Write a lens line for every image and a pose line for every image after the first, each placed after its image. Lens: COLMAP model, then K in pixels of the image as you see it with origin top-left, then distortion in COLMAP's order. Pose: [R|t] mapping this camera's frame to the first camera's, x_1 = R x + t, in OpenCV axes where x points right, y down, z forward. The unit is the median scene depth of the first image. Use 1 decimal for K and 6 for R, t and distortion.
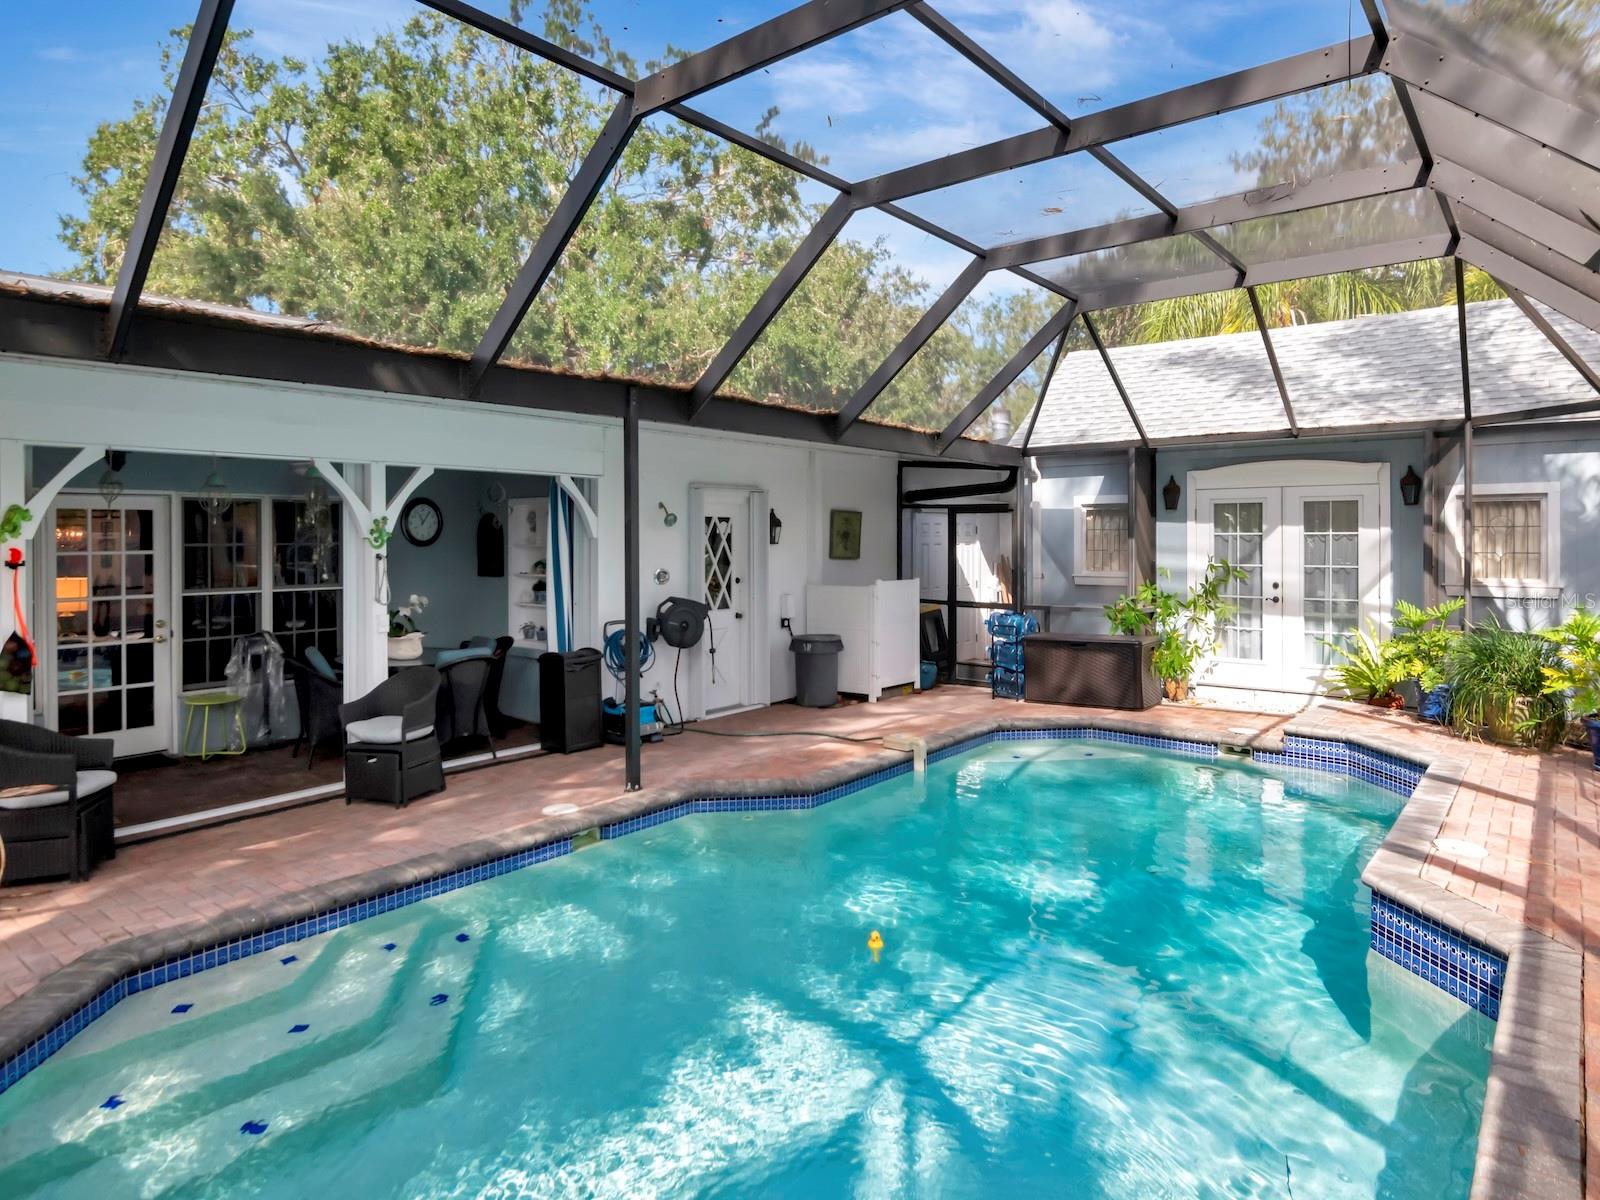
lens RADIAL K [[878.3, 0, 800.0], [0, 878.3, 600.0], [0, 0, 1]] dist [0.000657, 0.000479]
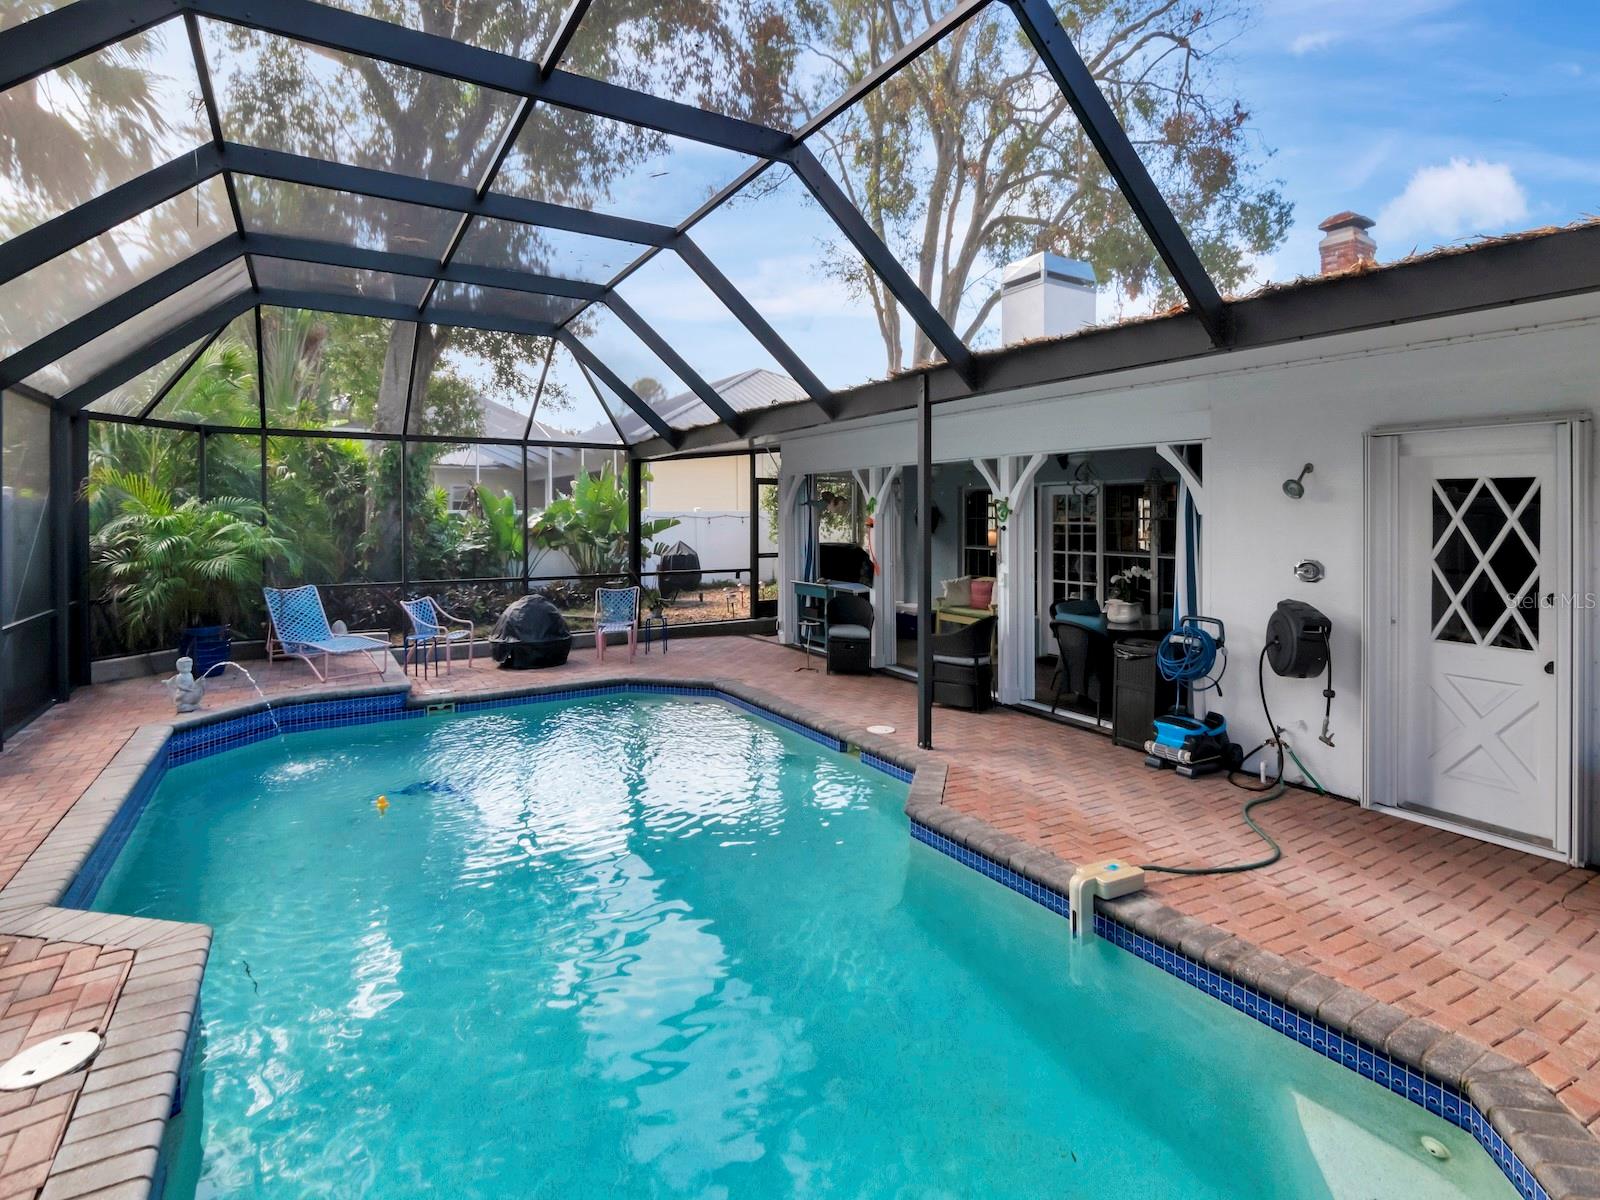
lens RADIAL K [[782.4, 0, 800.0], [0, 782.4, 600.0], [0, 0, 1]] dist [-0.051518, 0.014226]
pose [[-0.287903, 0.116555, -0.950540, 0.591689], [-0.055445, 0.988872, 0.138049, -0.072985], [0.956053, 0.092447, -0.278237, 0.864529]]
